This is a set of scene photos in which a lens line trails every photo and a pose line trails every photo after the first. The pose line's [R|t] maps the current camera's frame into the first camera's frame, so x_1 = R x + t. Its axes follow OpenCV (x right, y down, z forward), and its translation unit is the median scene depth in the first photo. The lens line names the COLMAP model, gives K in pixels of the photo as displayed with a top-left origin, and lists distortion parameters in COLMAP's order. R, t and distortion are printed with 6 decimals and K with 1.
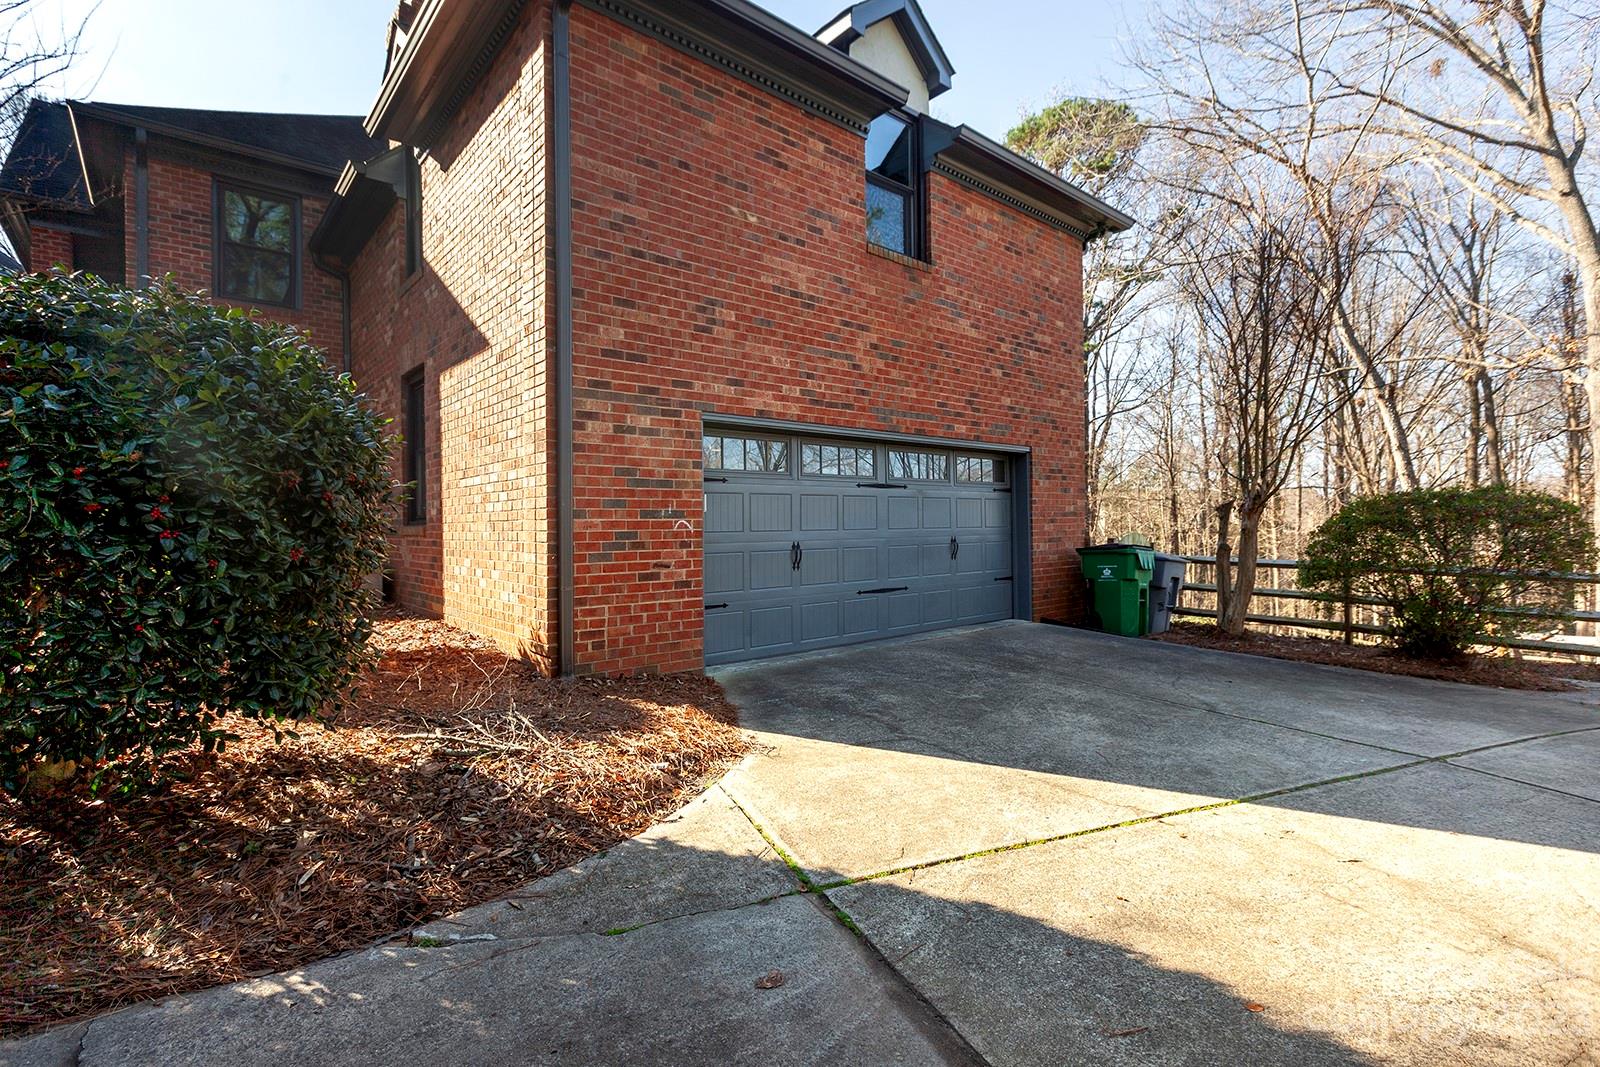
lens RADIAL K [[718.0, 0, 793.5], [0, 718.0, 532.9], [0, 0, 1]] dist [0.024687, 0.000480]
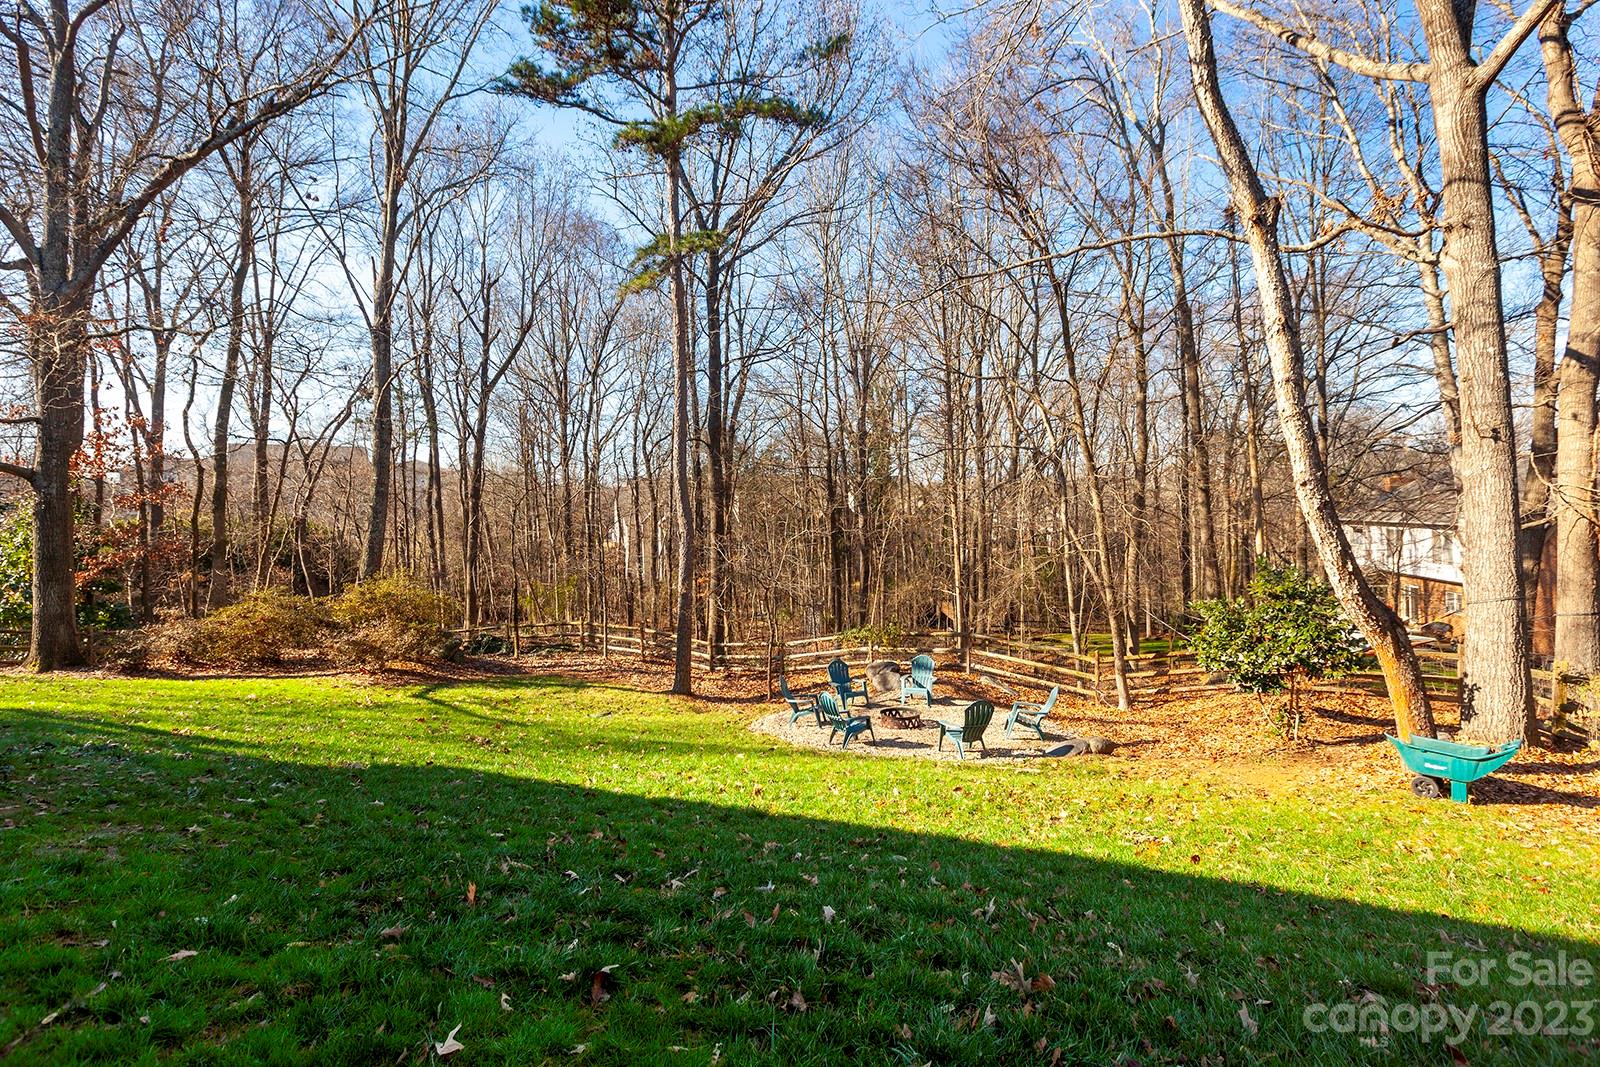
lens RADIAL K [[718.0, 0, 800.0], [0, 718.0, 525.9], [0, 0, 1]] dist [0.024687, 0.000480]
pose [[0.878805, -0.010072, 0.477075, 0.108197], [0.009746, 0.999948, 0.003158, 0.006314], [-0.477082, 0.001875, 0.878857, 0.266413]]
